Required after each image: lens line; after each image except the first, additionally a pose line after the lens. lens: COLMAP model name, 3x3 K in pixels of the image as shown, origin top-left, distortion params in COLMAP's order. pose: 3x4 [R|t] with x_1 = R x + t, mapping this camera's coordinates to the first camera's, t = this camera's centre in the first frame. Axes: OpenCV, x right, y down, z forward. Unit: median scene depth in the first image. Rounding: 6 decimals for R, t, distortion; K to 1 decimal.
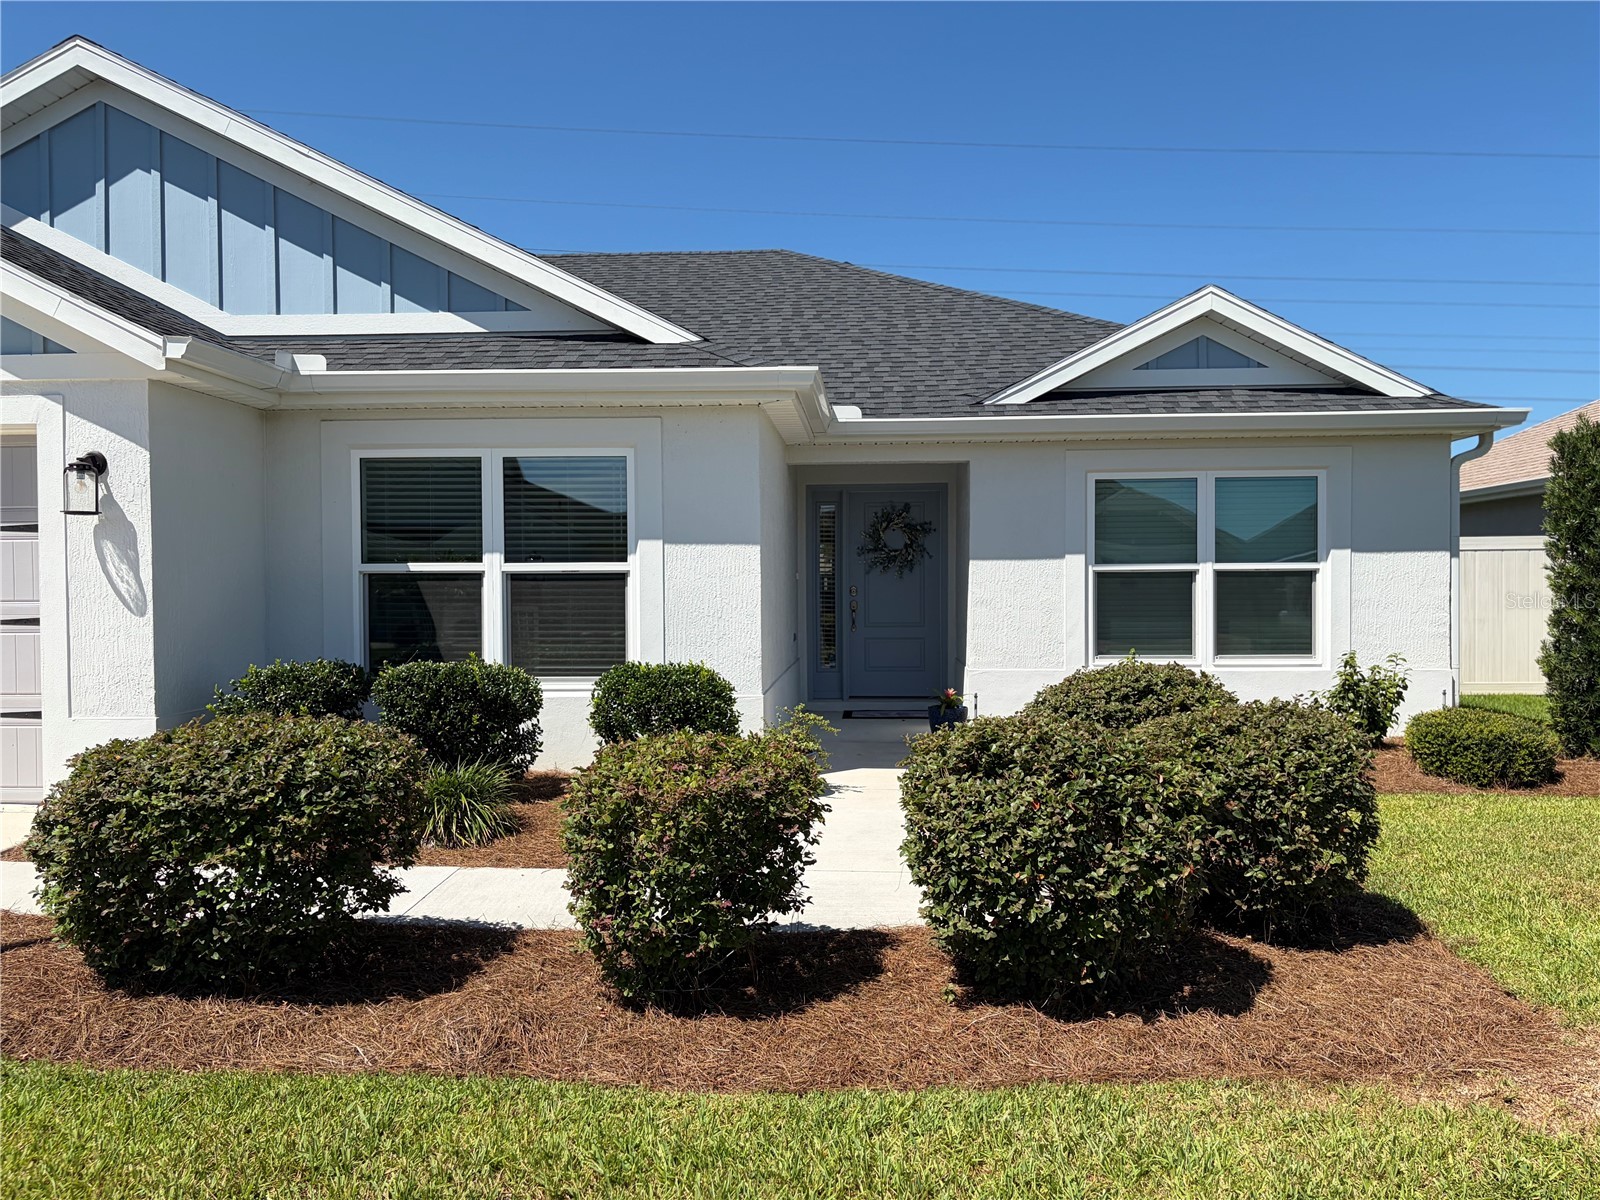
lens RADIAL K [[1205.6, 0, 800.0], [0, 1205.6, 600.0], [0, 0, 1]] dist [0.061800, -0.073795]
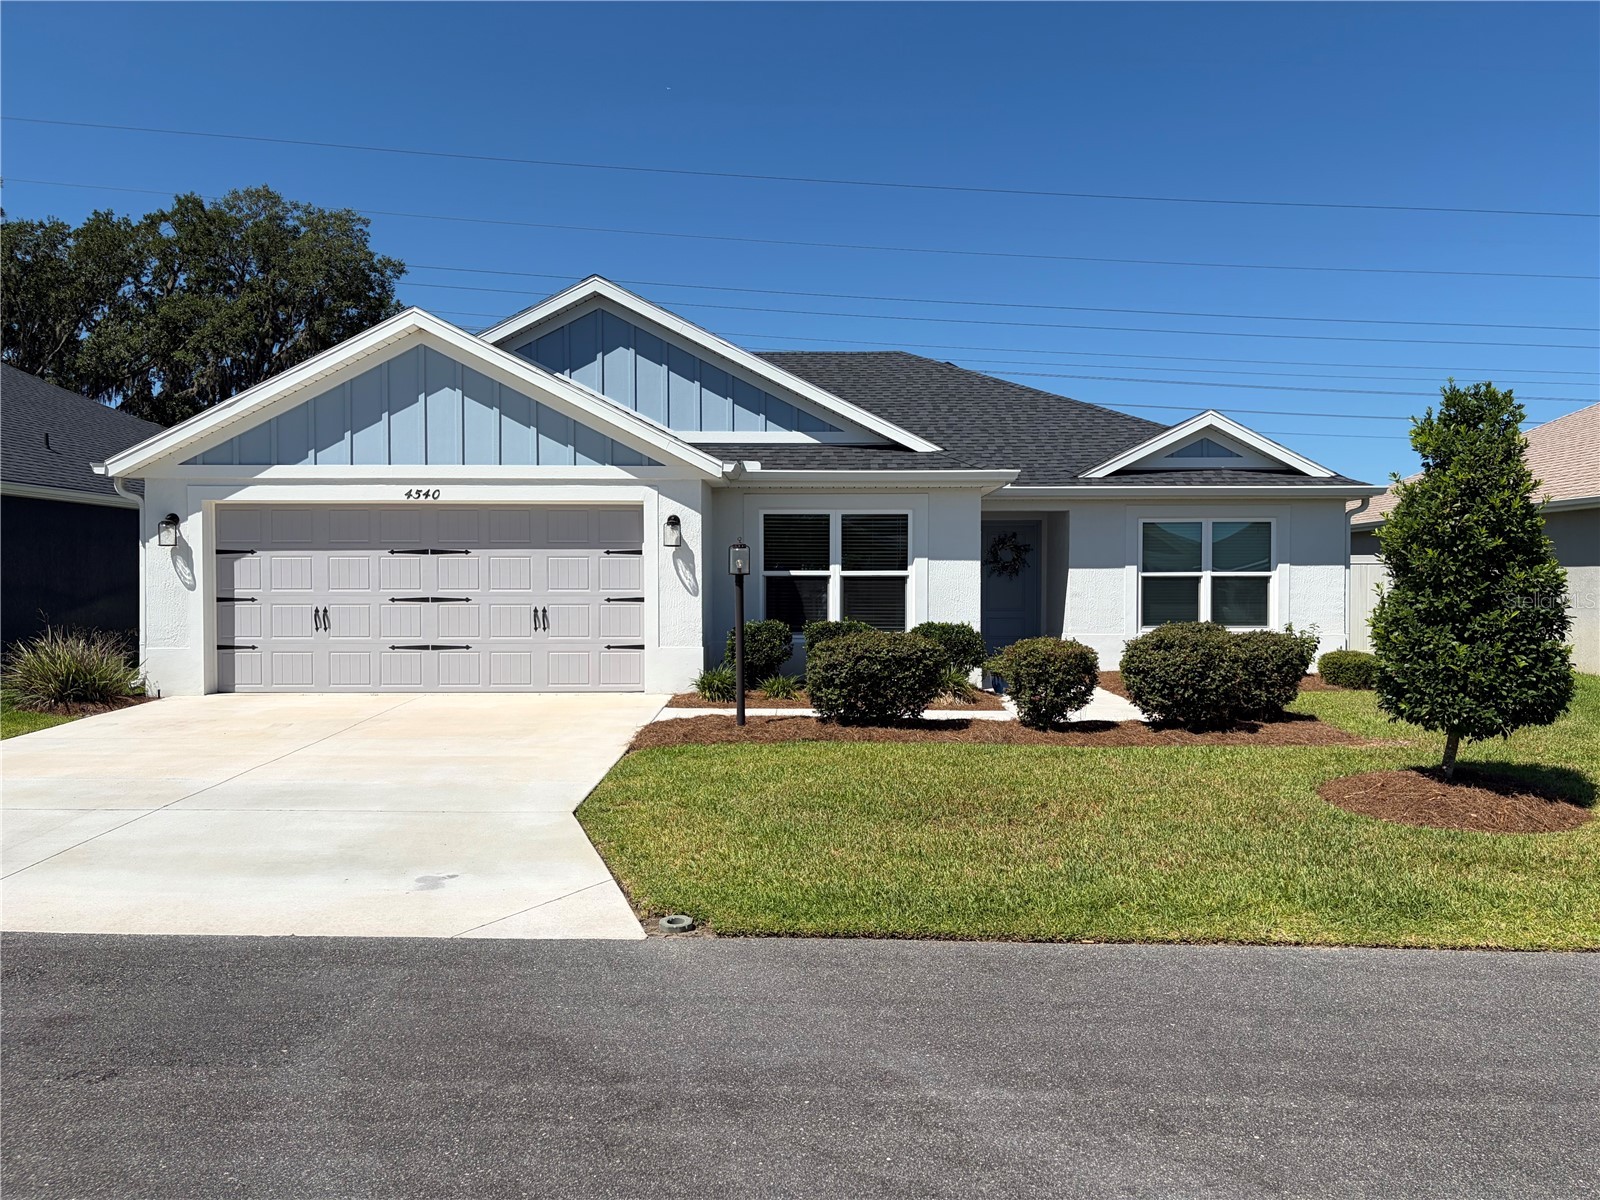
lens RADIAL K [[1210.1, 0, 800.0], [0, 1210.1, 600.0], [0, 0, 1]] dist [0.052607, -0.086332]
pose [[0.998879, 0.004165, 0.047147, -0.371215], [-0.004091, 0.999990, -0.001675, 0.016652], [-0.047153, 0.001480, 0.998887, -0.797921]]
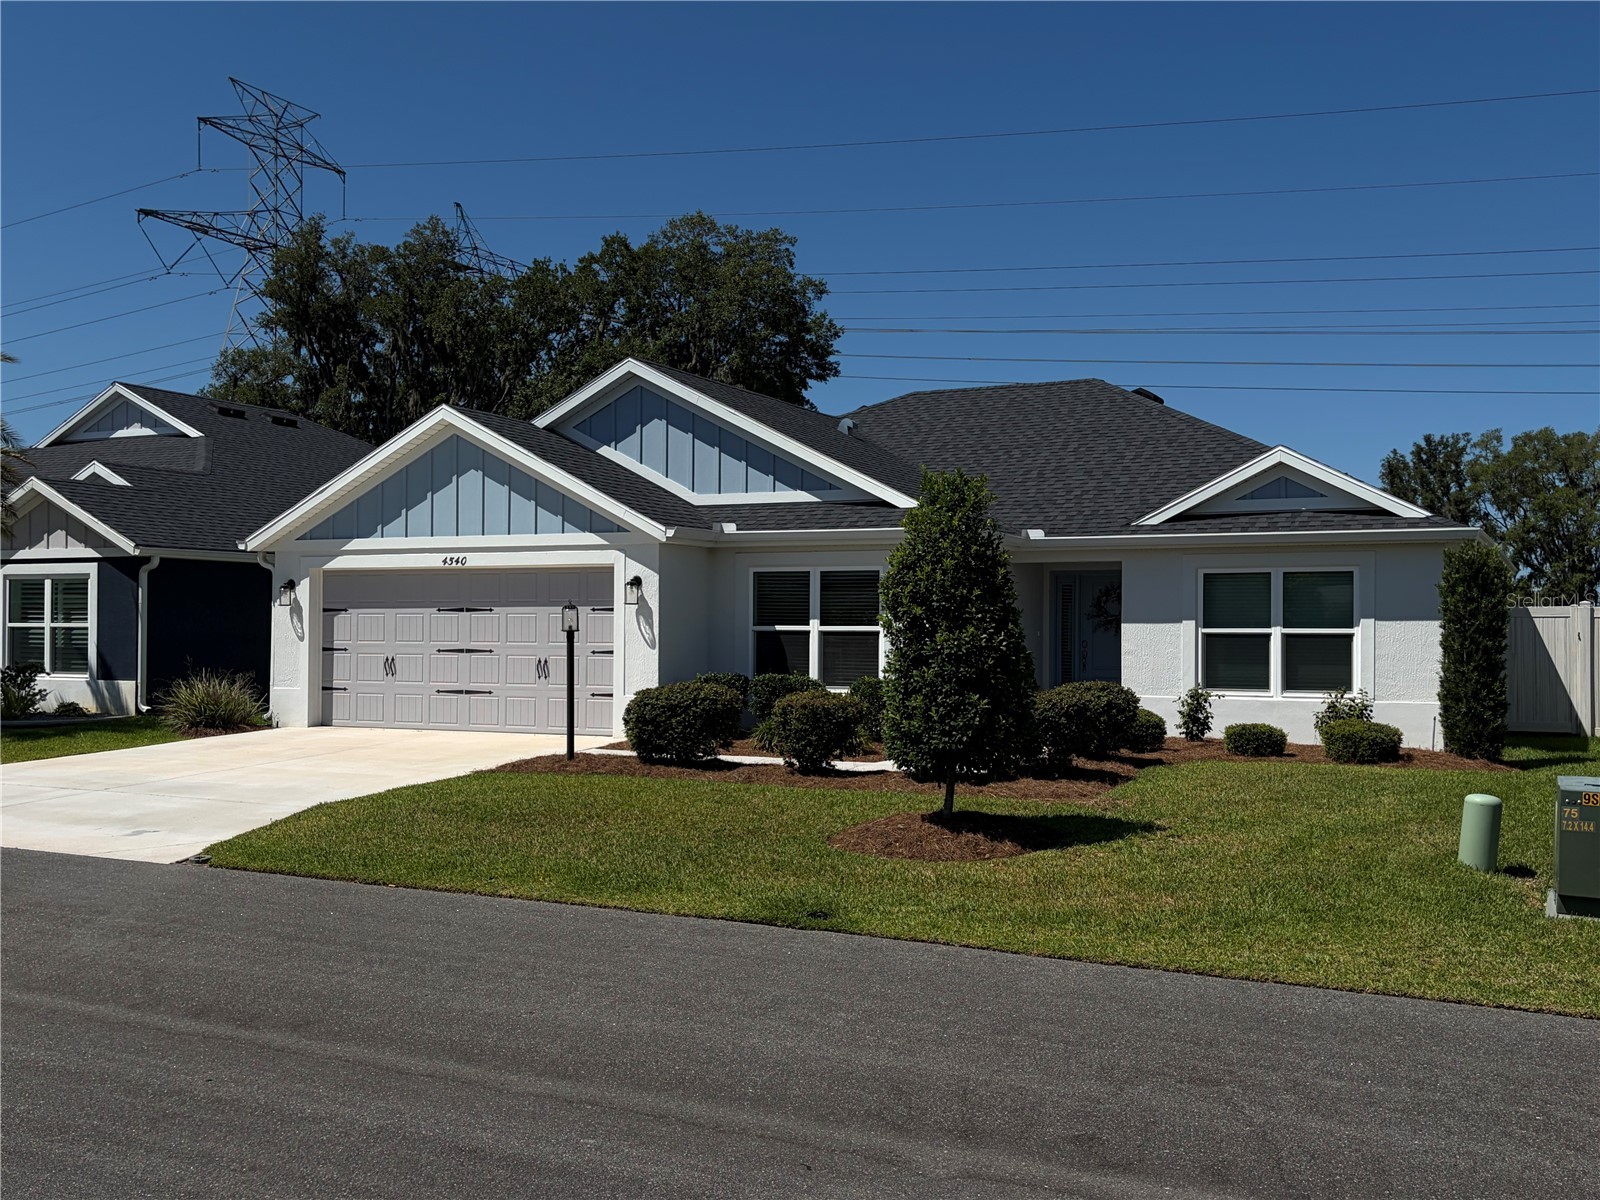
lens RADIAL K [[1561.7, 0, 800.0], [0, 1561.7, 600.0], [0, 0, 1]] dist [0.097291, -0.000879]
pose [[0.922141, 0.001281, -0.386851, 0.635902], [-0.015164, 0.999346, -0.032840, 0.008966], [0.386556, 0.036149, 0.921557, -1.202070]]
